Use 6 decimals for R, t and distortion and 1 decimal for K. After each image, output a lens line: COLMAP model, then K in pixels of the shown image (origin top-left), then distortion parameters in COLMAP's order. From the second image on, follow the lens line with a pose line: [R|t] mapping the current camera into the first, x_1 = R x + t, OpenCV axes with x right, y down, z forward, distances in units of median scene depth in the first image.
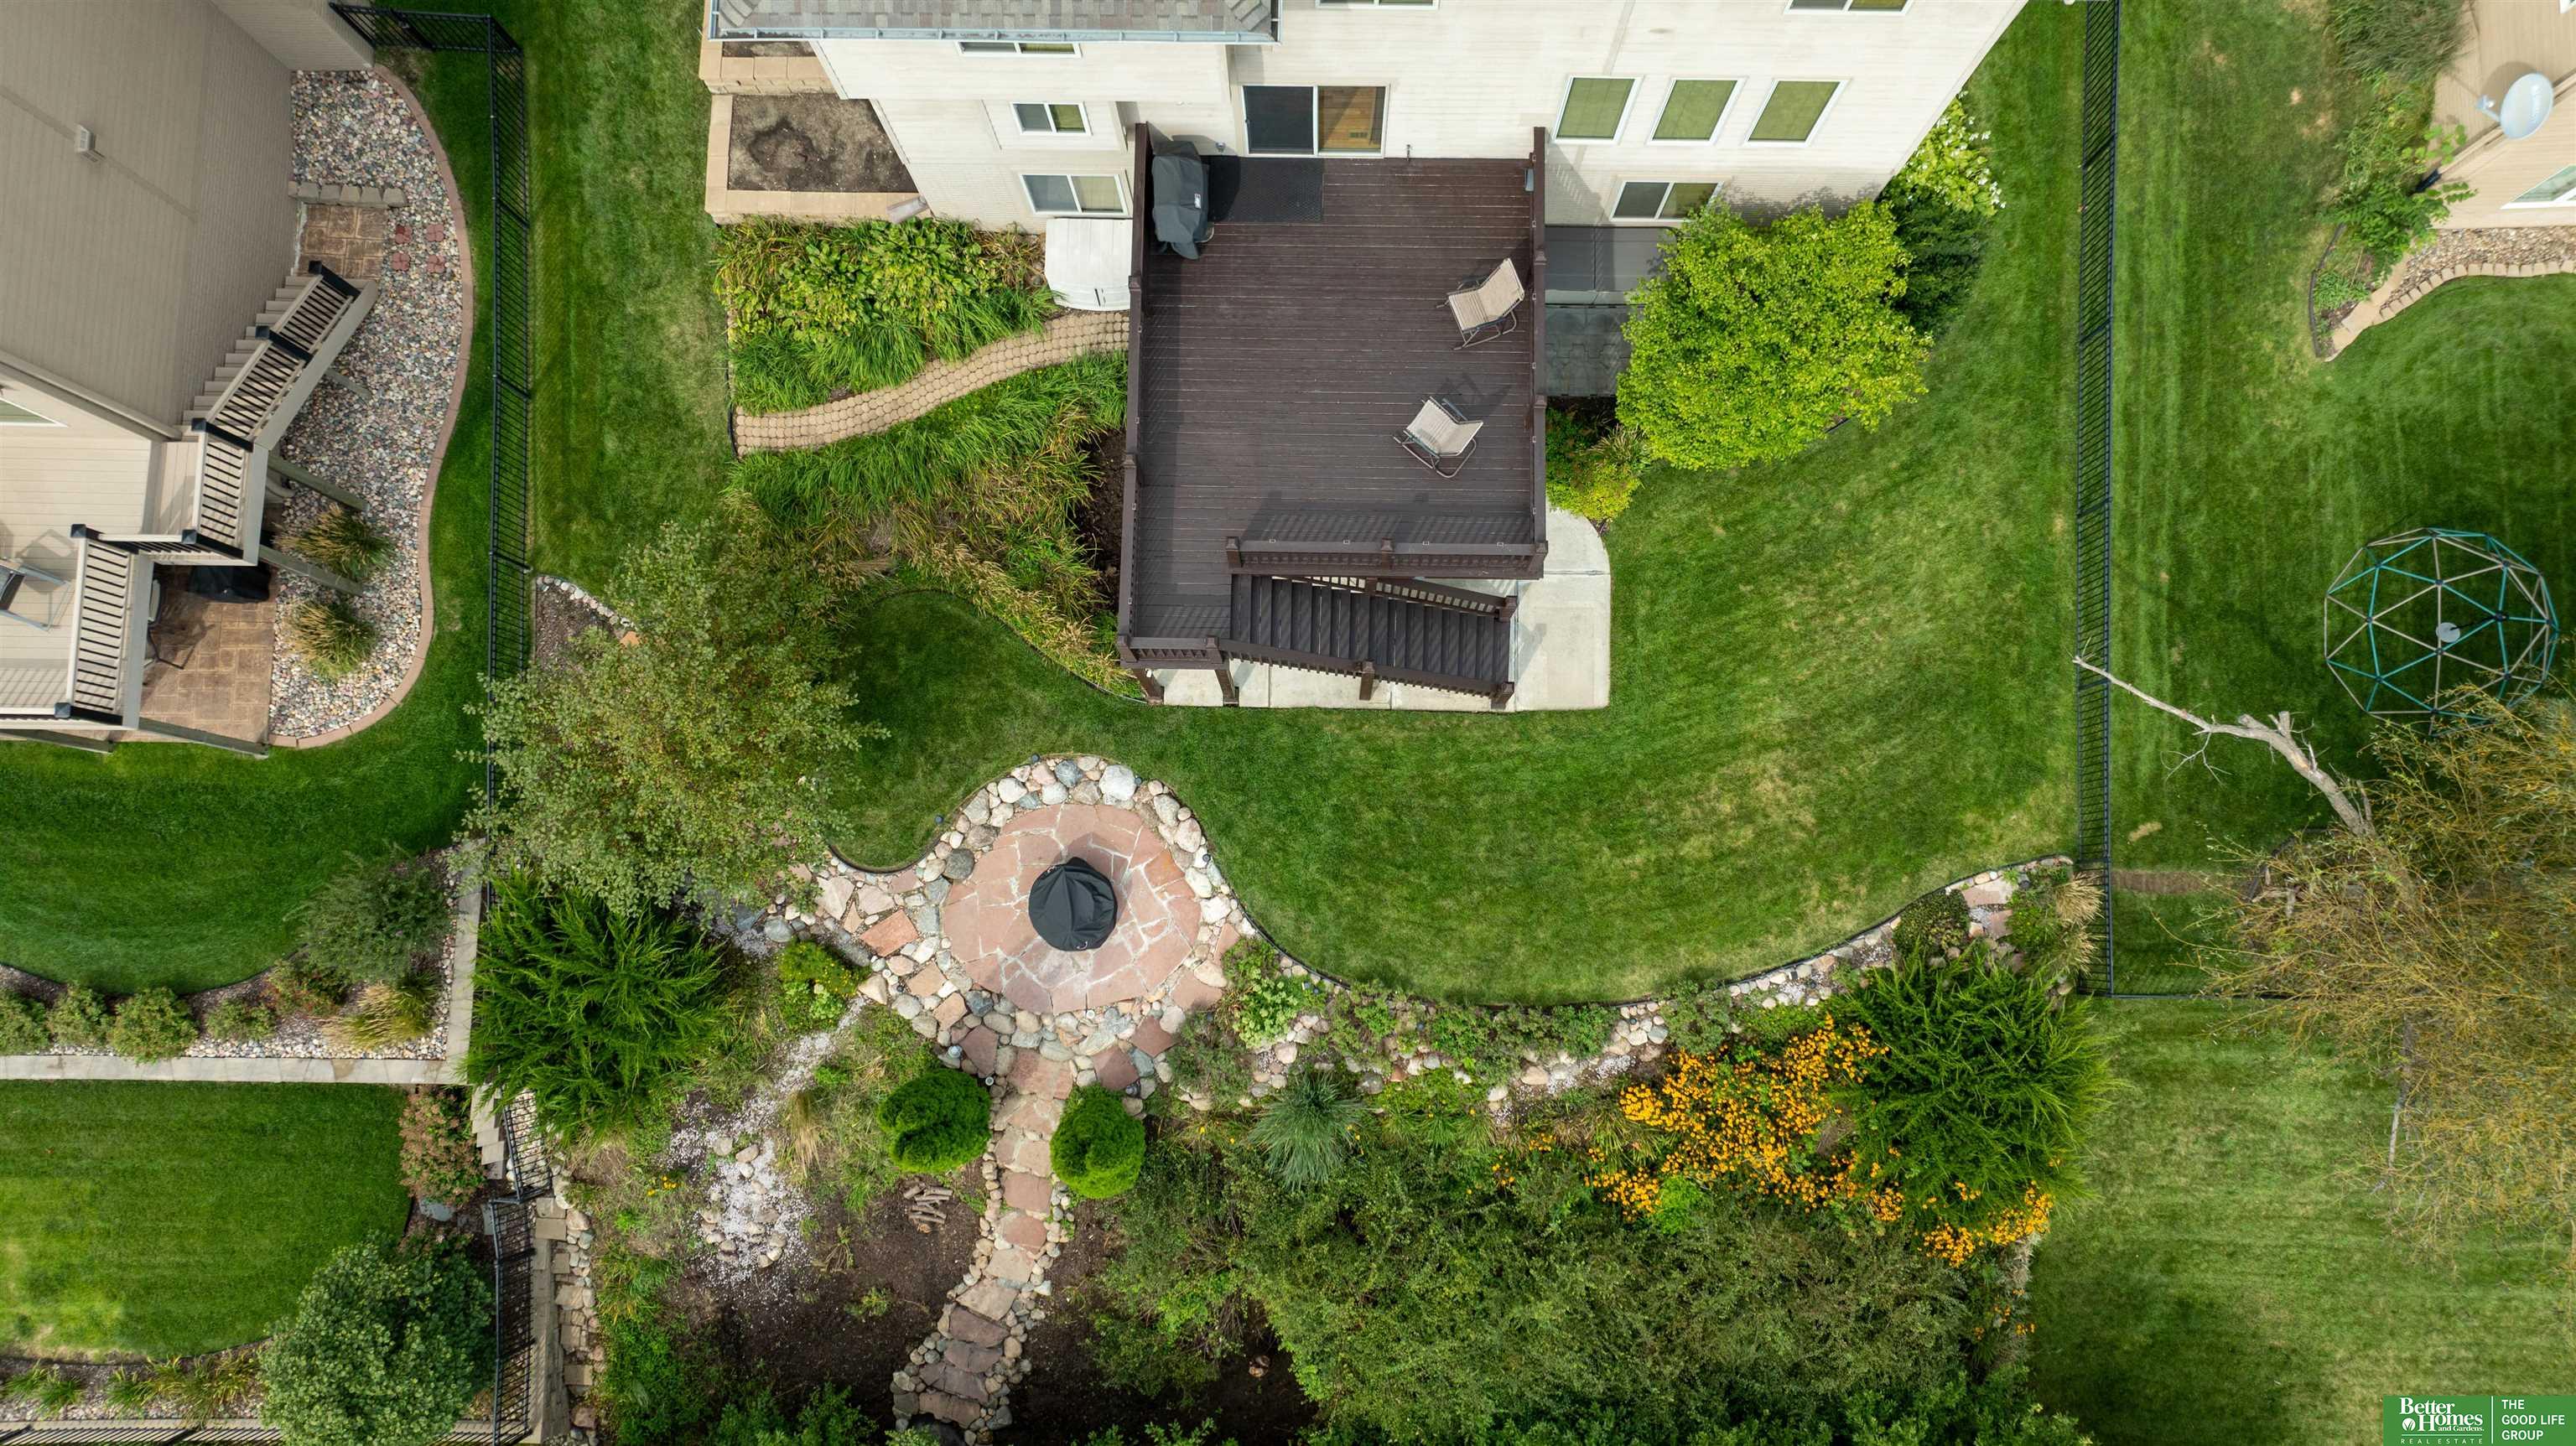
lens RADIAL K [[1845.0, 0, 1298.2], [0, 1845.0, 763.5], [0, 0, 1]] dist [-0.035262, 0.014265]
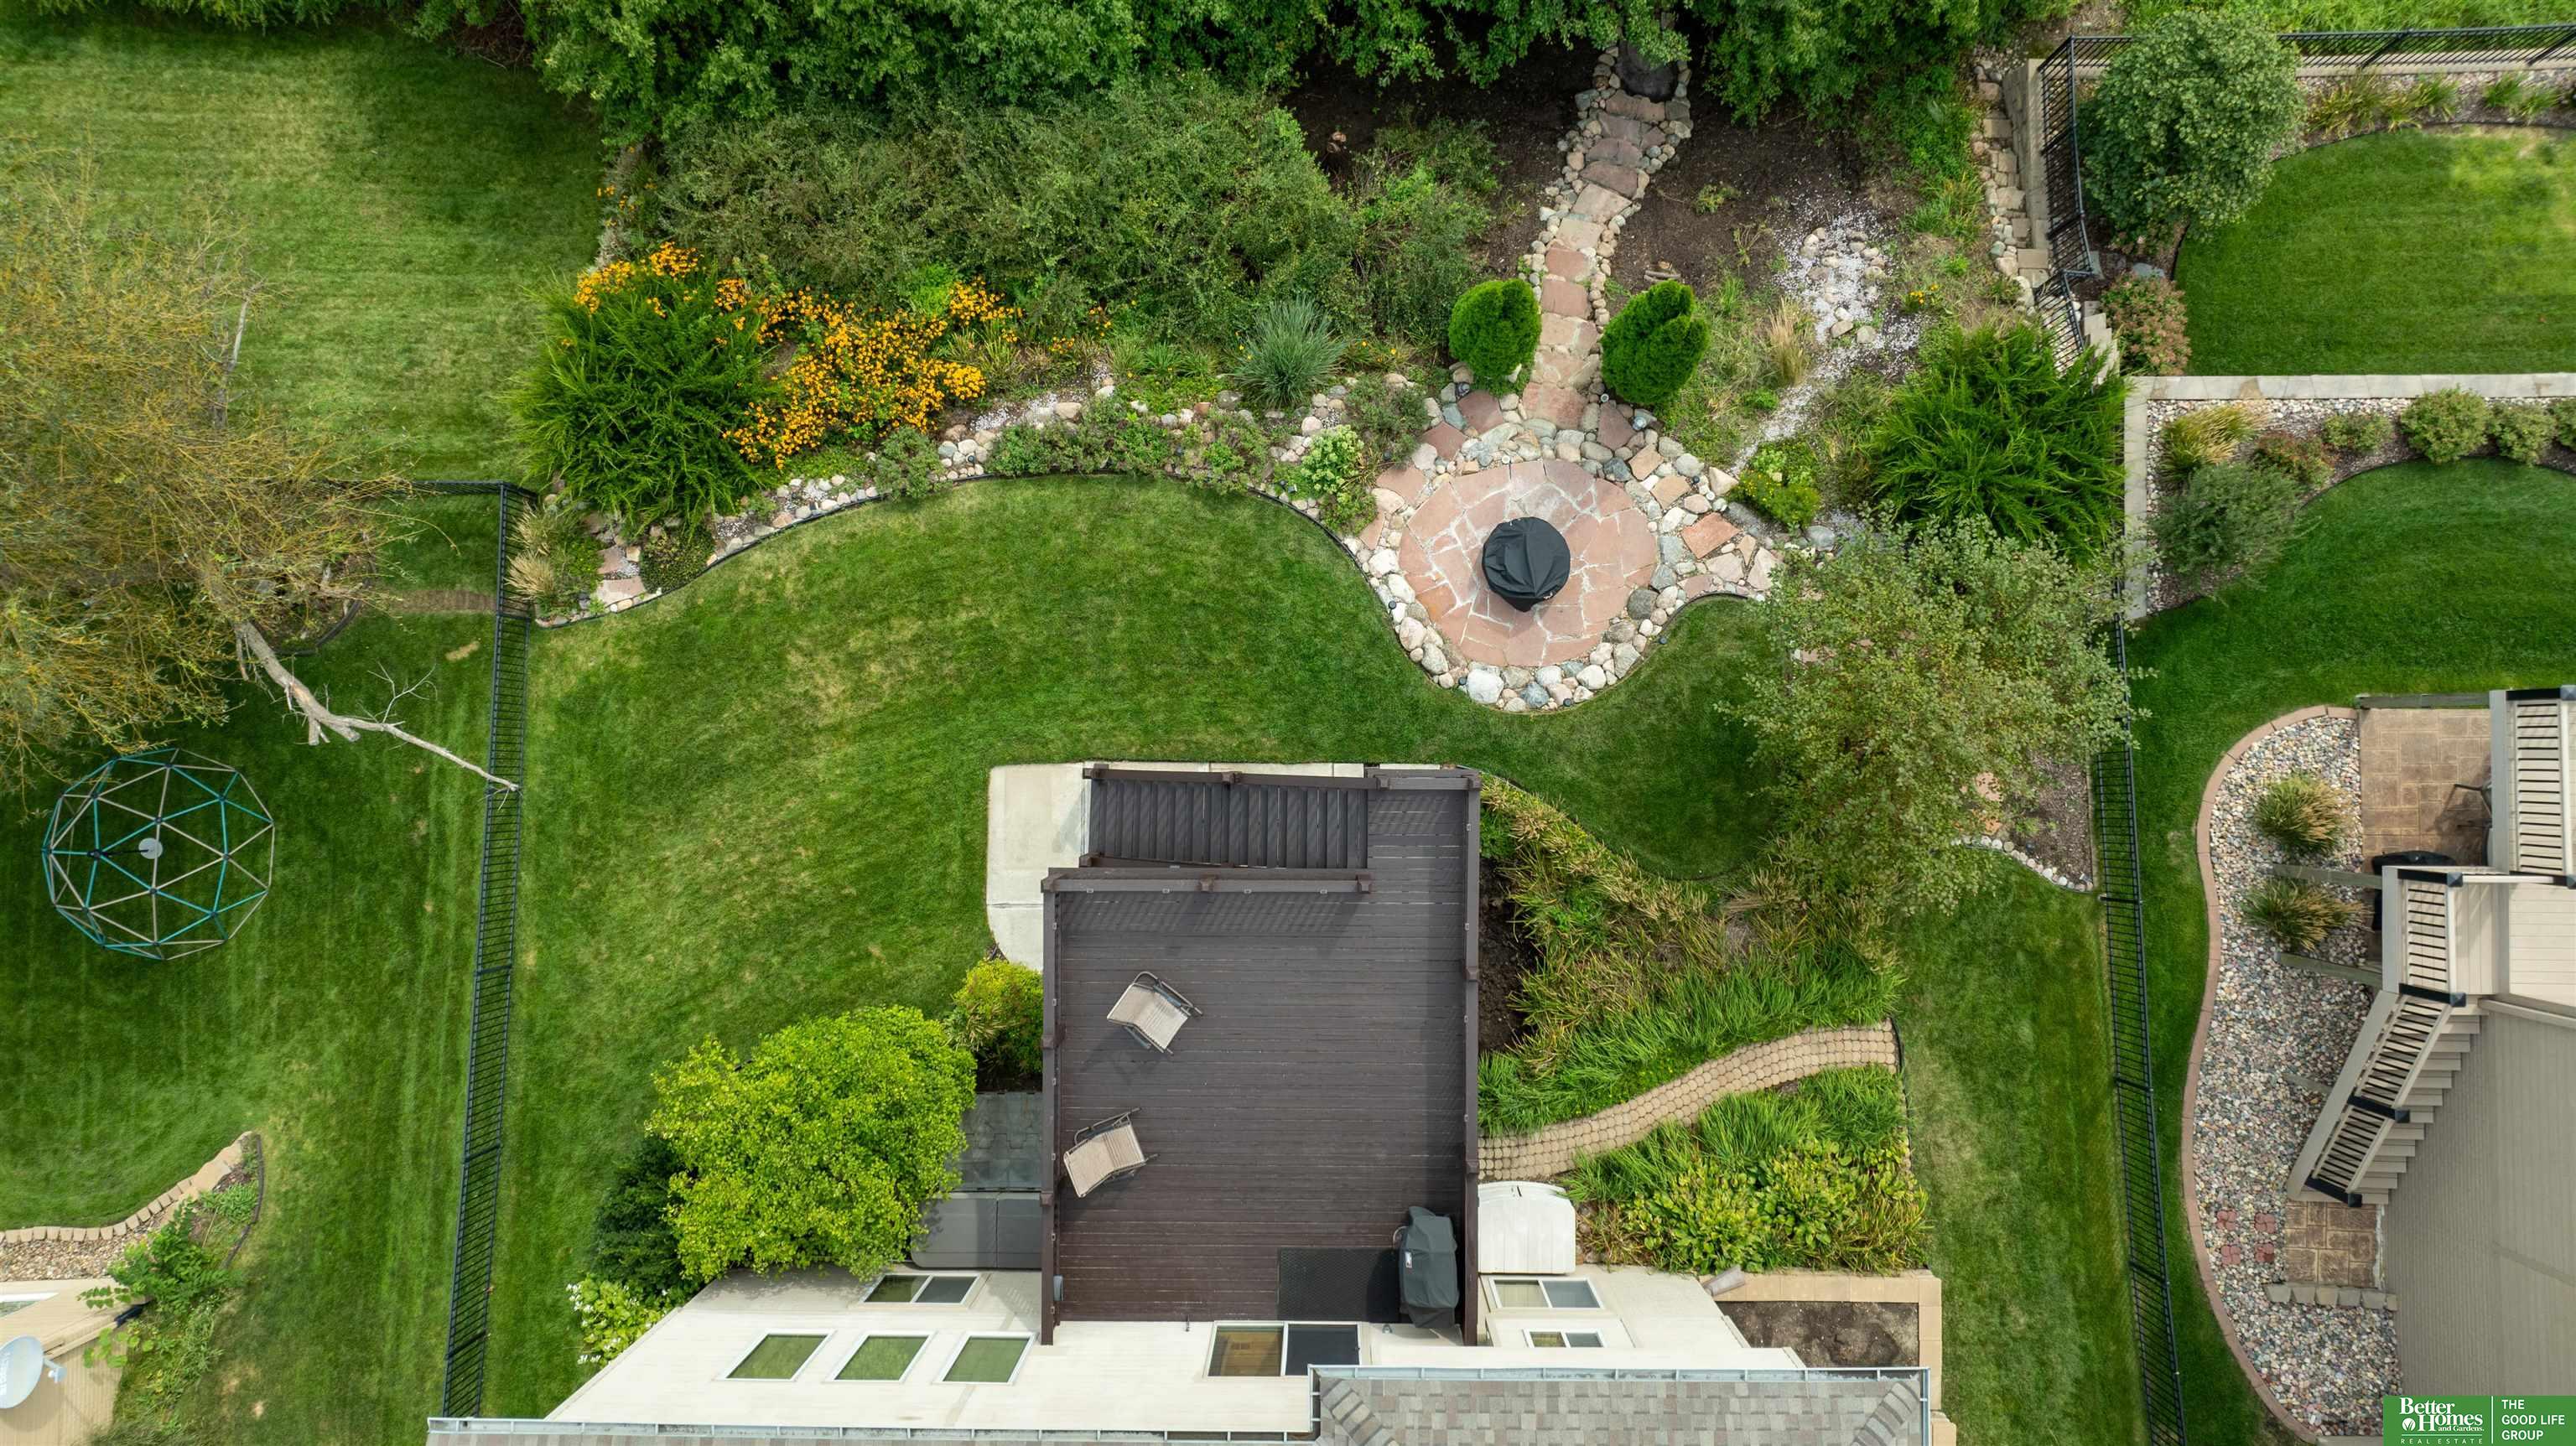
lens RADIAL K [[1831.4, 0, 1298.9], [0, 1831.4, 668.7], [0, 0, 1]] dist [-0.032775, 0.011821]
pose [[-0.999578, 0.013869, 0.025513, -0.023287], [-0.009761, -0.987926, 0.154618, -0.131873], [0.027349, 0.154303, 0.987645, 0.024318]]
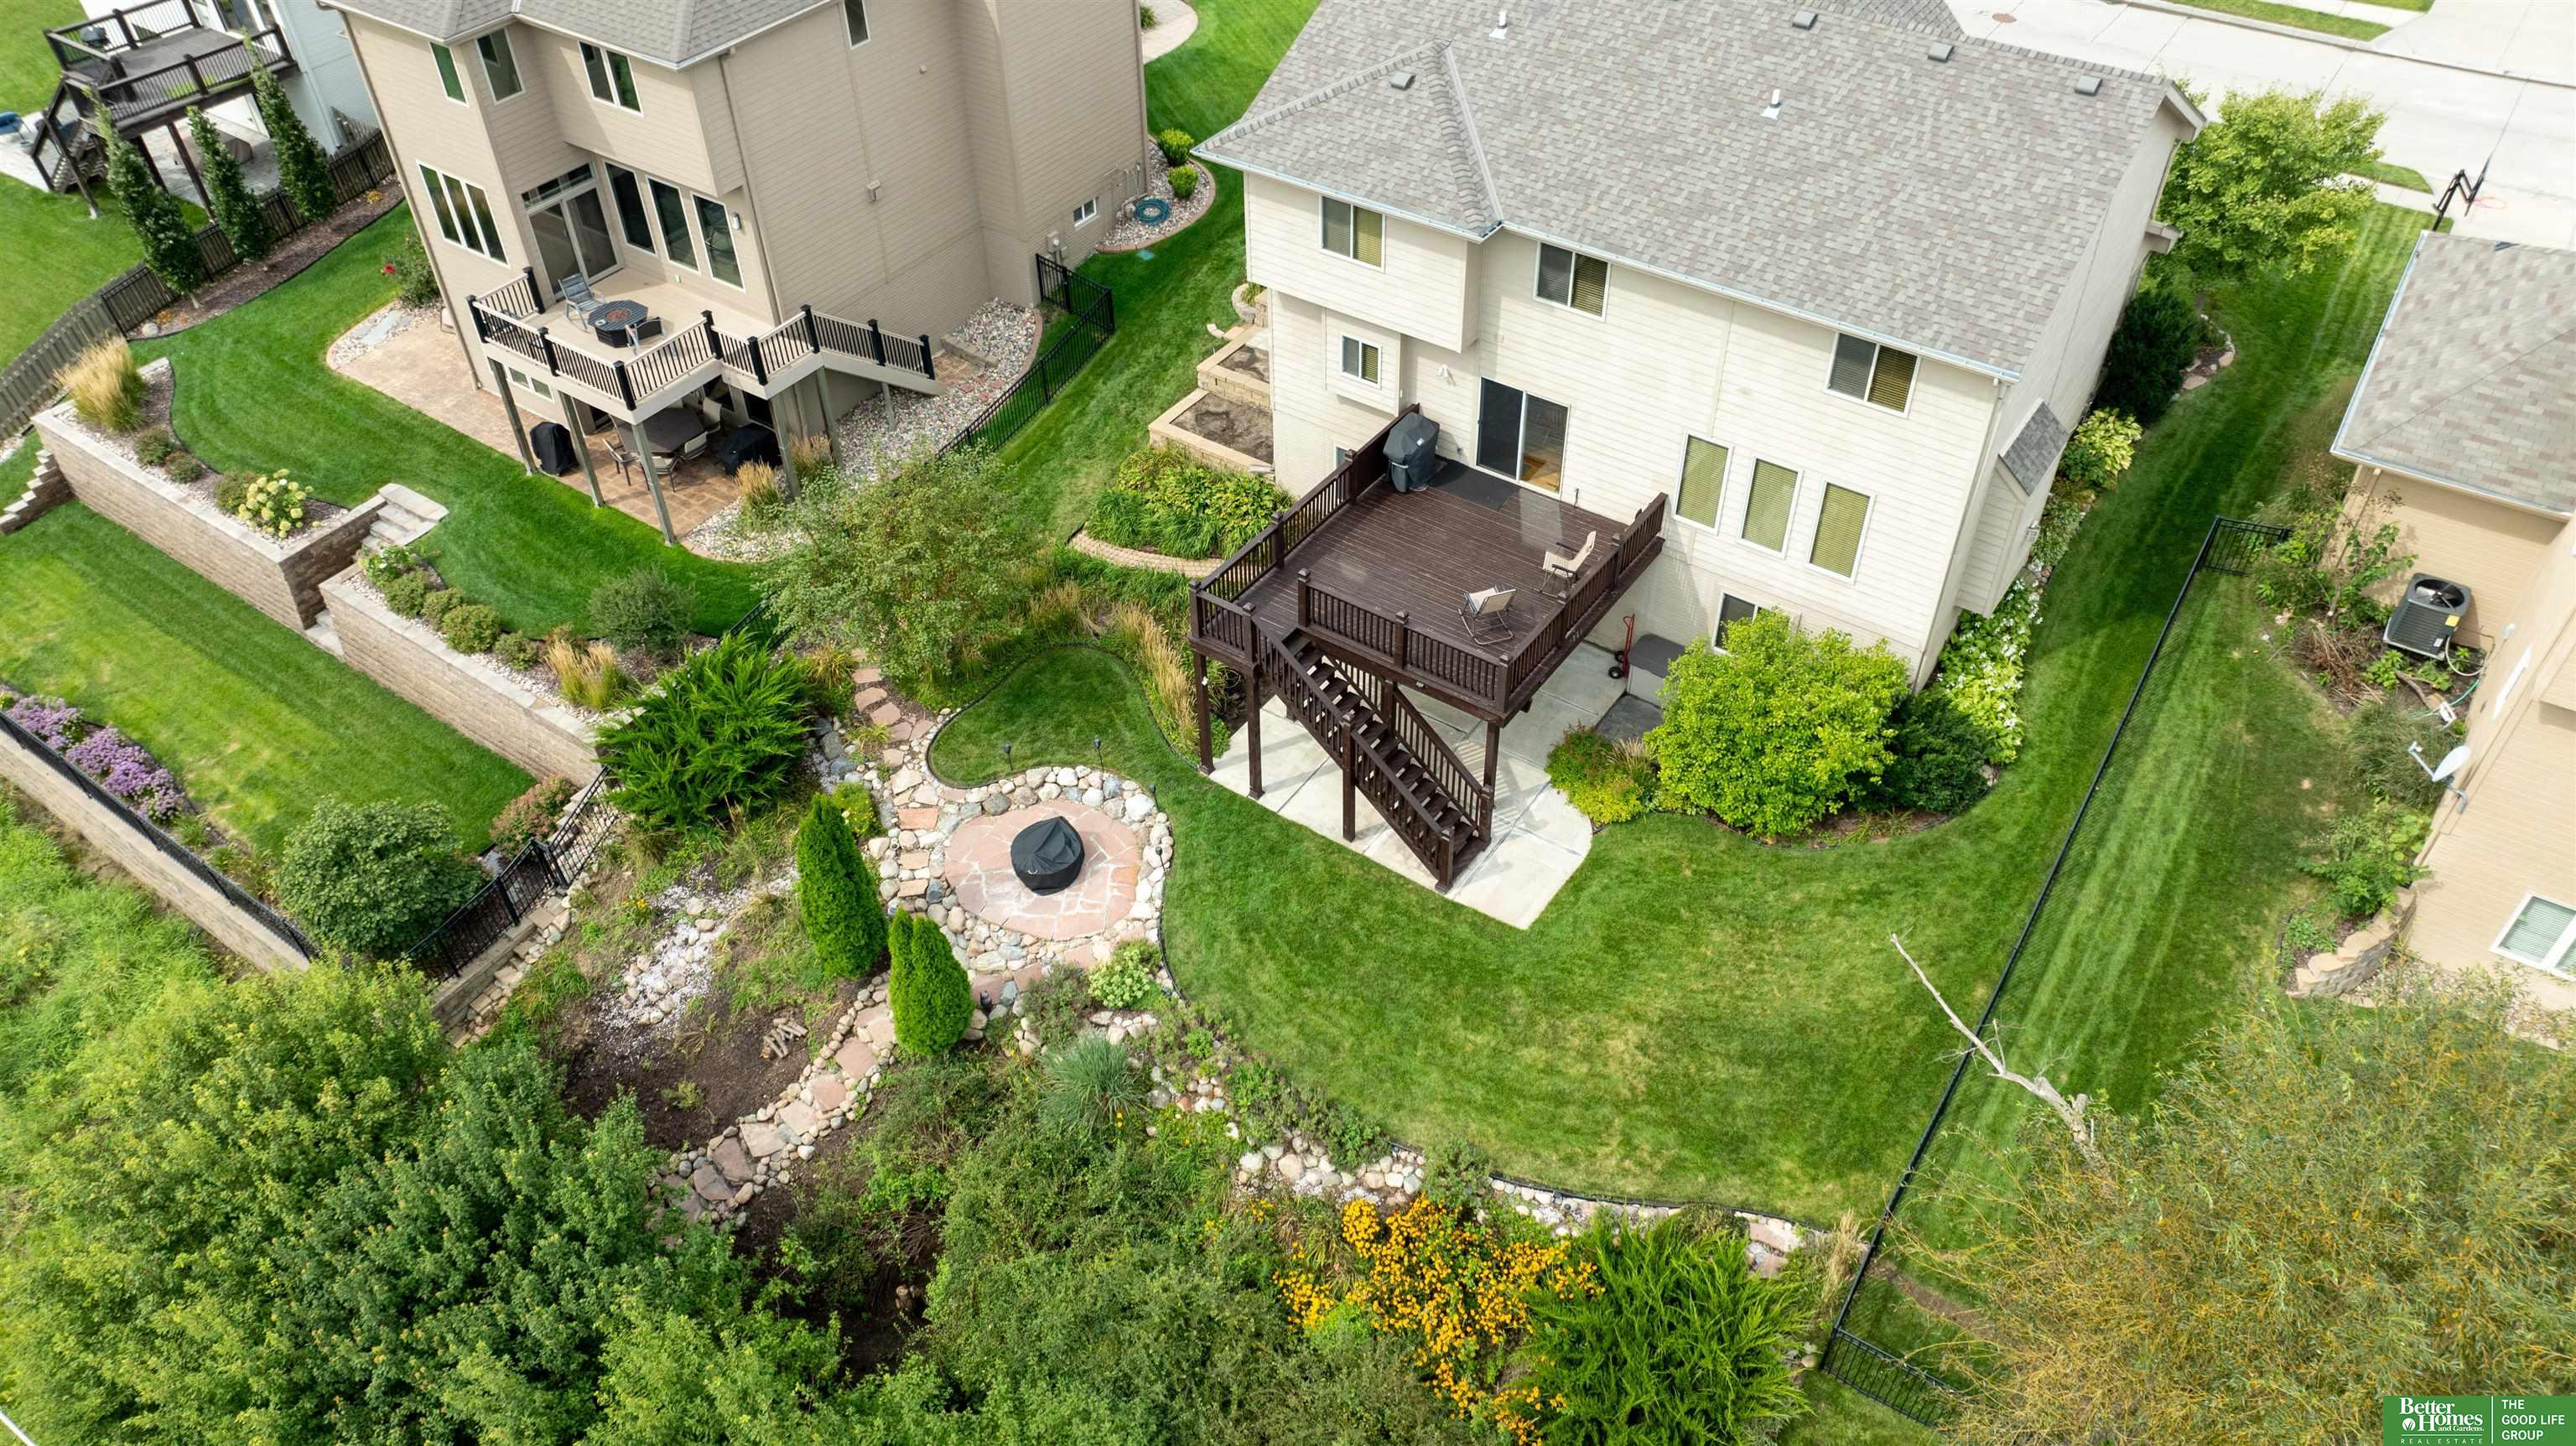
lens RADIAL K [[1829.8, 0, 1282.9], [0, 1829.8, 741.5], [0, 0, 1]] dist [-0.062763, 0.101711]
pose [[0.826737, 0.382851, -0.412226, 0.461095], [-0.558141, 0.650107, -0.515596, 0.551796], [0.070595, 0.656343, 0.751153, 0.074224]]
